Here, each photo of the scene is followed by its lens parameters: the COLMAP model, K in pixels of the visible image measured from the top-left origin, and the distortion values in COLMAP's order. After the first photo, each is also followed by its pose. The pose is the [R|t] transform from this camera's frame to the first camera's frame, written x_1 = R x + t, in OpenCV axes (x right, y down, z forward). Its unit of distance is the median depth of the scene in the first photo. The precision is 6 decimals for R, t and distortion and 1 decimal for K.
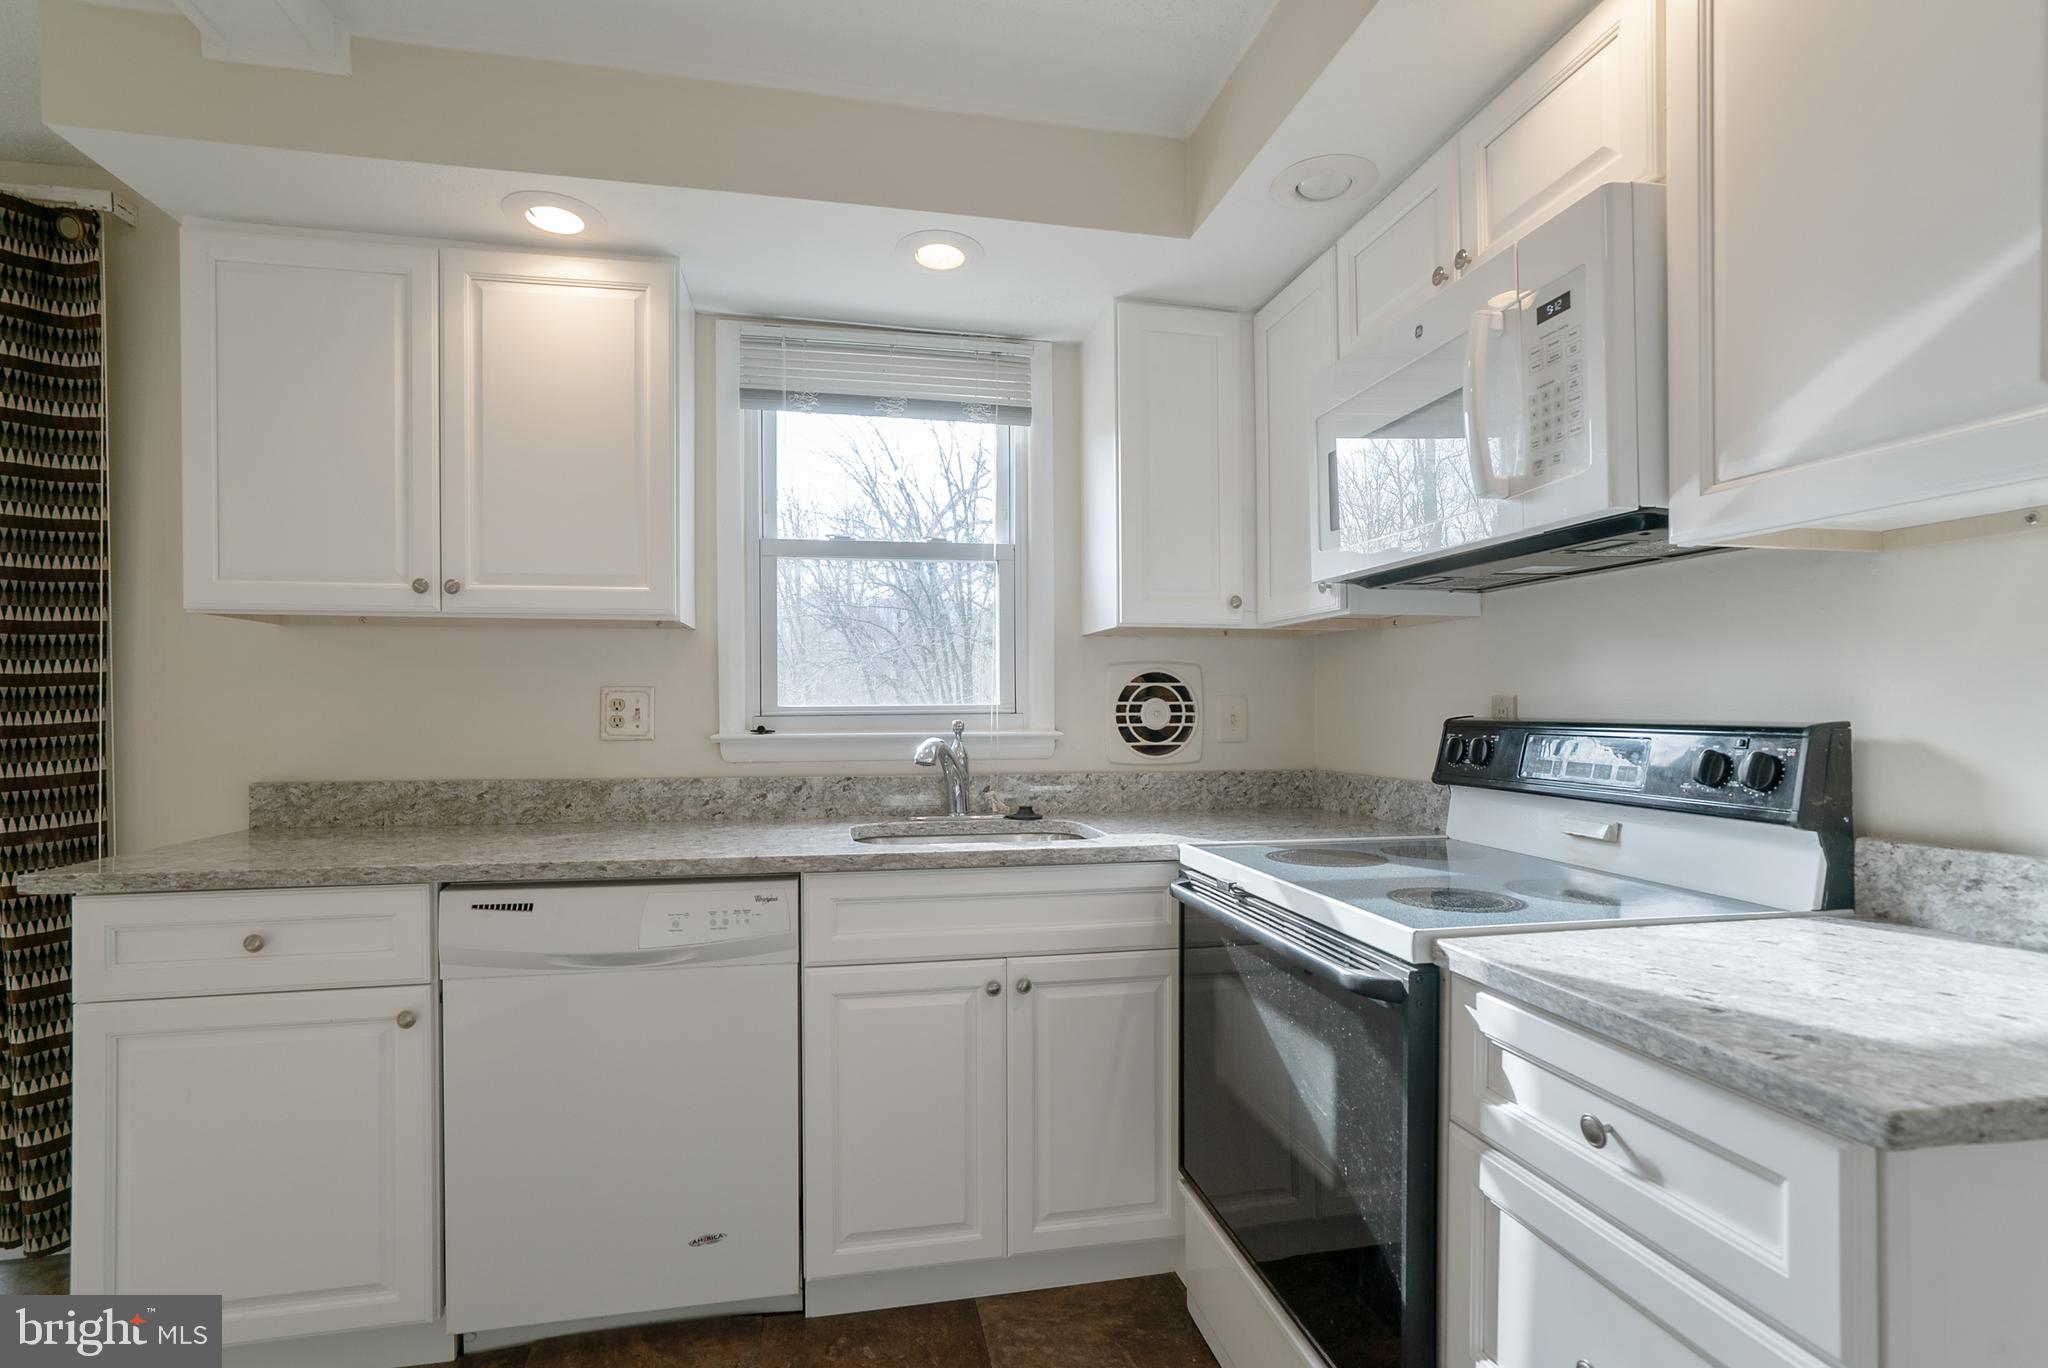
lens RADIAL K [[970.0, 0, 1020.4], [0, 970.0, 707.8], [0, 0, 1]] dist [-0.043126, 0.023386]
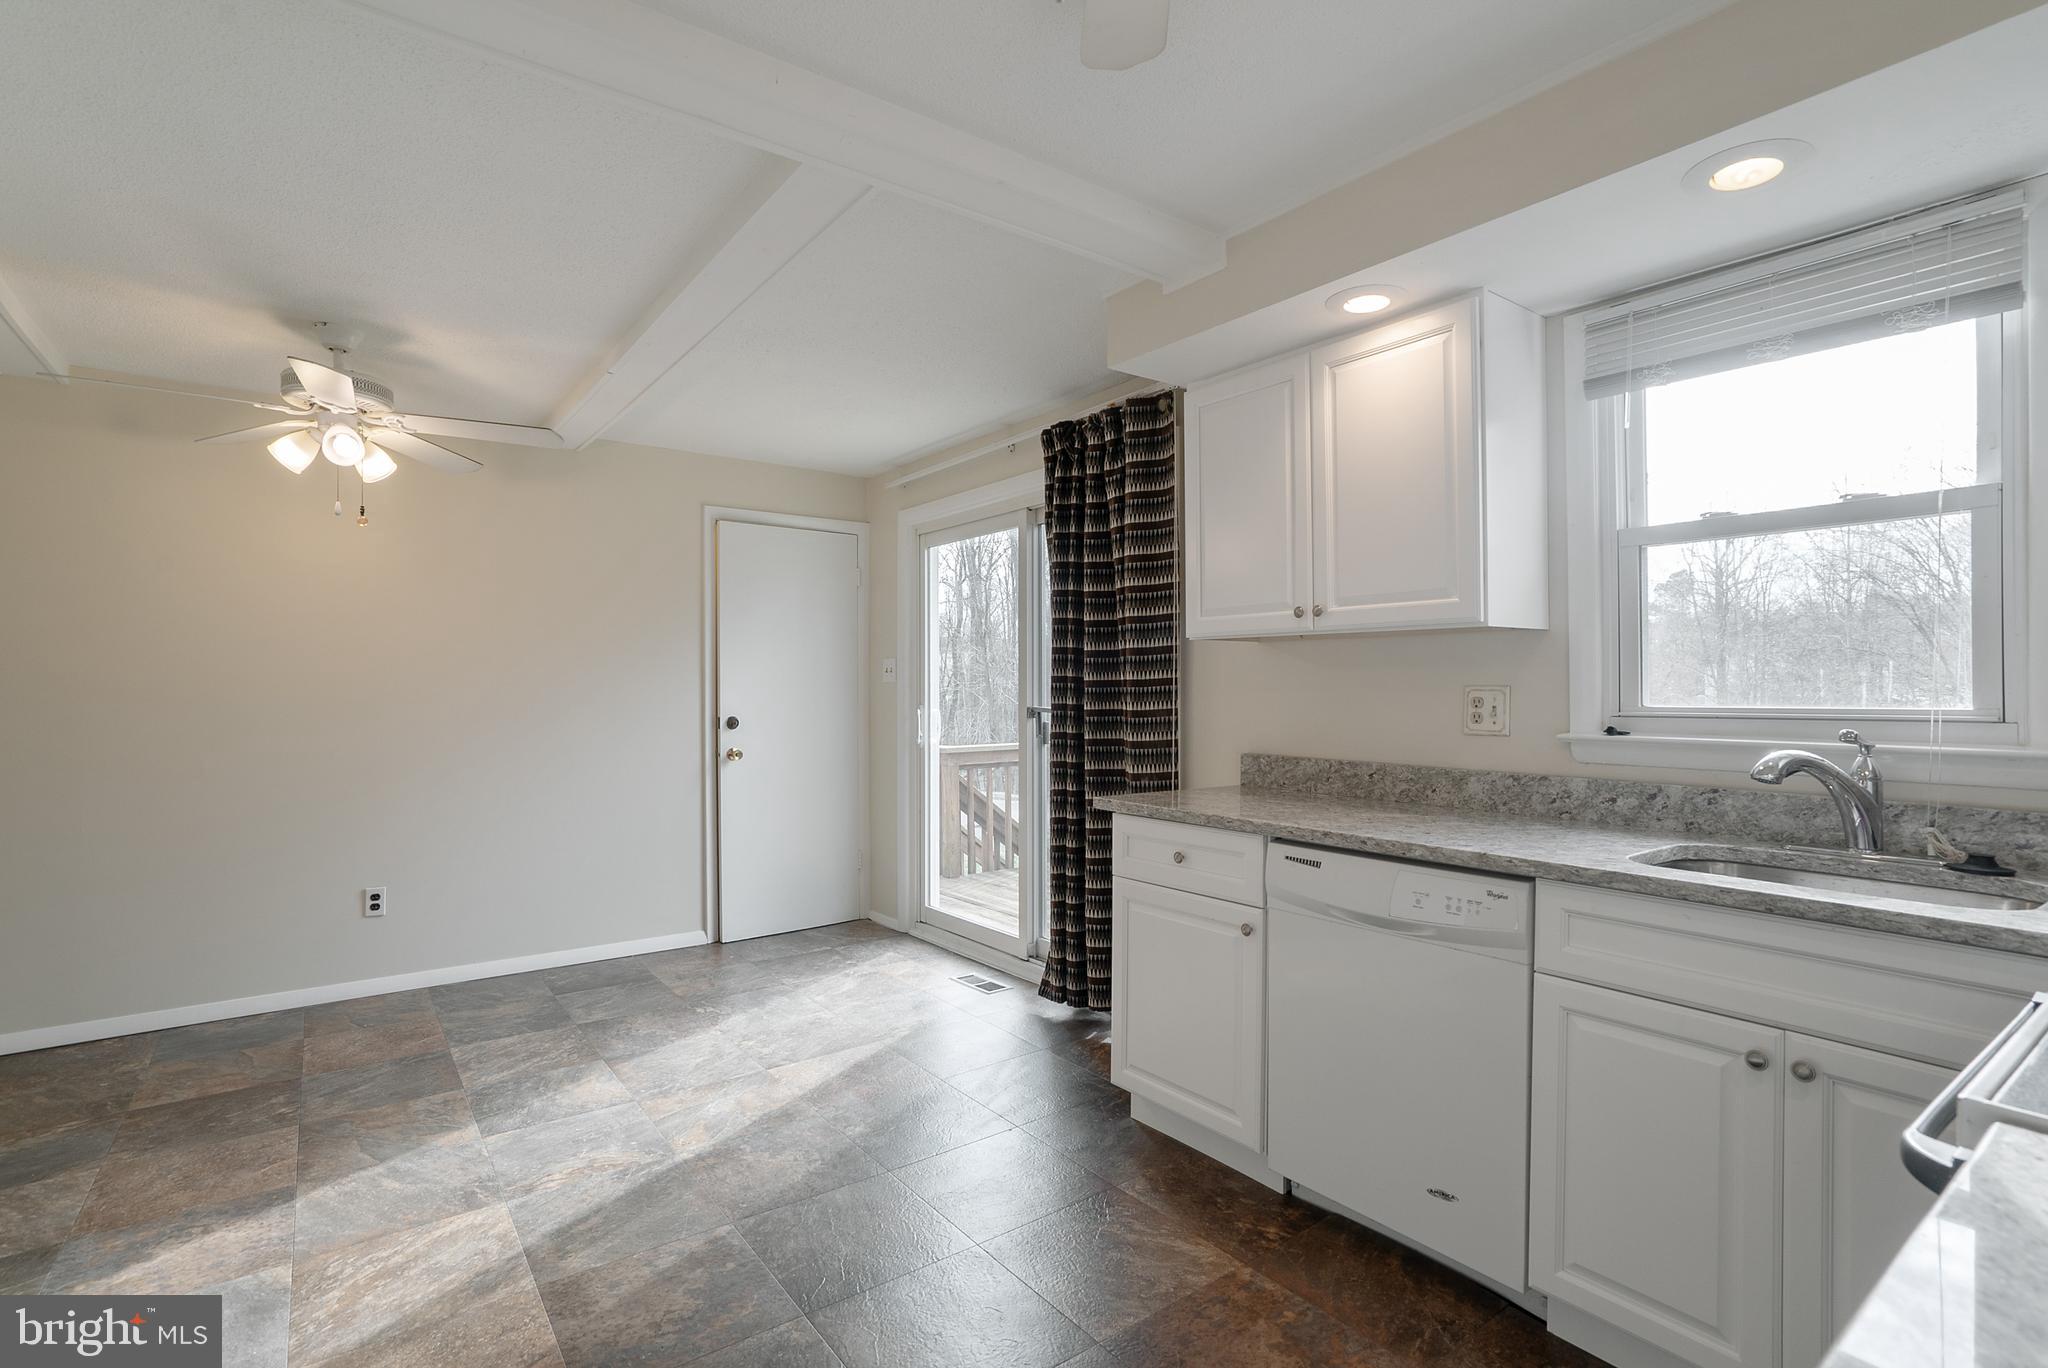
lens RADIAL K [[965.6, 0, 1030.6], [0, 965.6, 688.3], [0, 0, 1]] dist [-0.044281, 0.021935]
pose [[0.428124, 0.003714, -0.903713, 0.370002], [-0.003427, 0.999991, 0.002486, -0.021567], [0.903714, 0.002033, 0.428133, 0.085001]]
